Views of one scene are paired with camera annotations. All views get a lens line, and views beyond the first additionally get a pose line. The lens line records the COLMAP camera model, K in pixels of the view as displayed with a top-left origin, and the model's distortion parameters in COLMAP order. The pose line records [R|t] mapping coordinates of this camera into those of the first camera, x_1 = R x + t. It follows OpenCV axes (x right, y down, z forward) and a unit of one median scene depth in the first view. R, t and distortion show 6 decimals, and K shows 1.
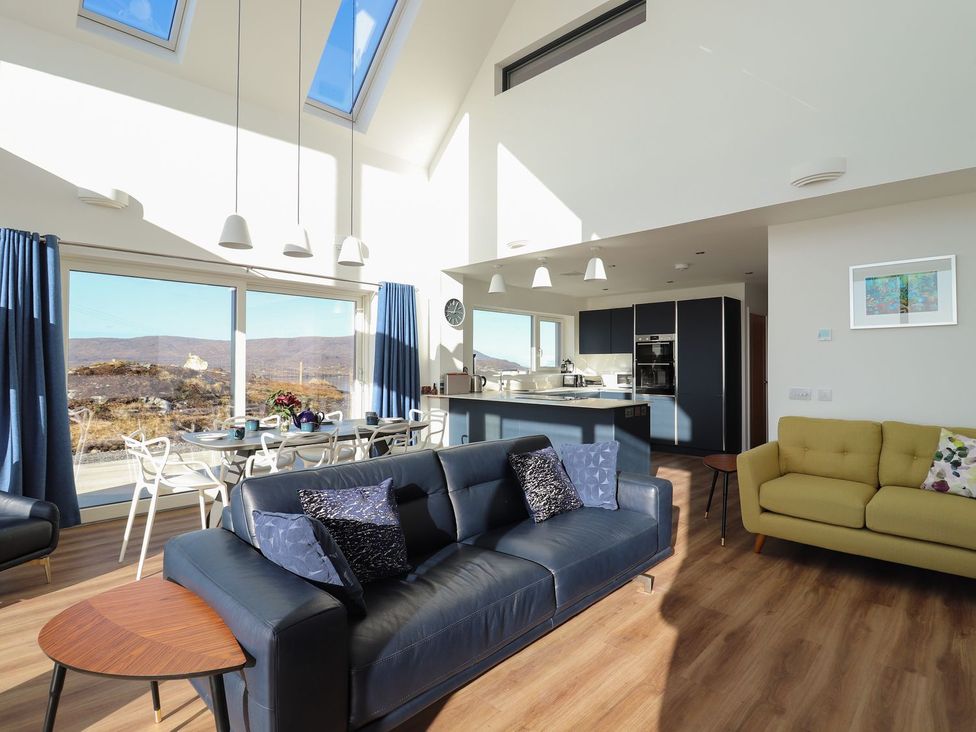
lens RADIAL K [[519.1, 0, 490.9], [0, 519.1, 358.4], [0, 0, 1]] dist [-0.001972, -0.002054]
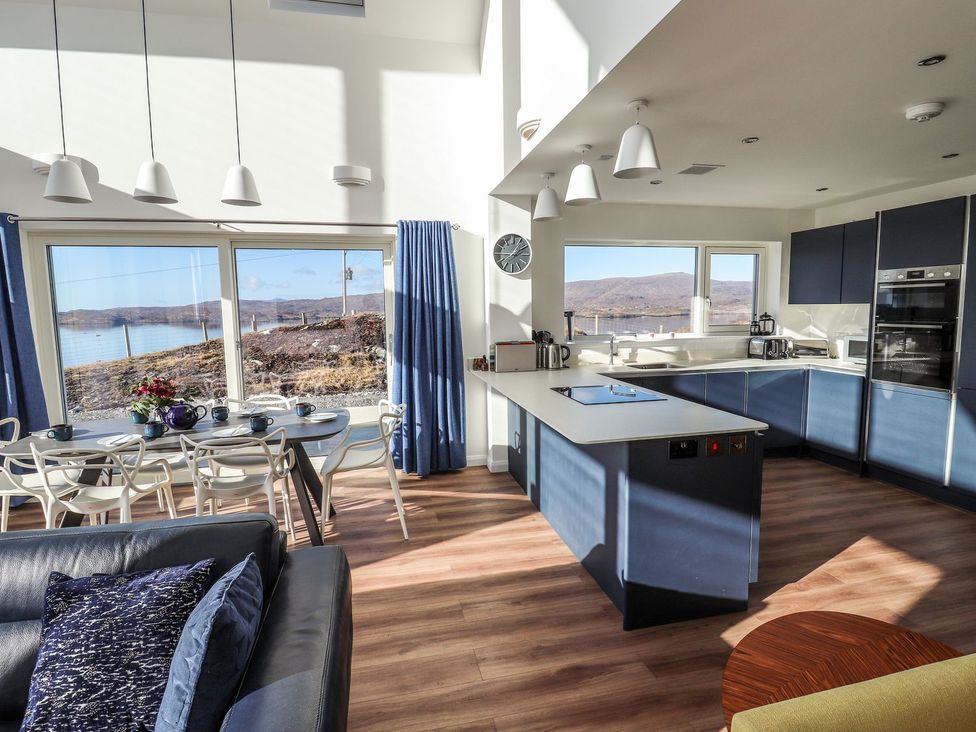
lens RADIAL K [[519.1, 0, 490.9], [0, 519.1, 358.4], [0, 0, 1]] dist [-0.001972, -0.002054]
pose [[0.833640, 0.039516, -0.550893, 0.321320], [0.024630, 0.993785, 0.108557, -0.029156], [0.551759, -0.104066, 0.827485, 0.434896]]
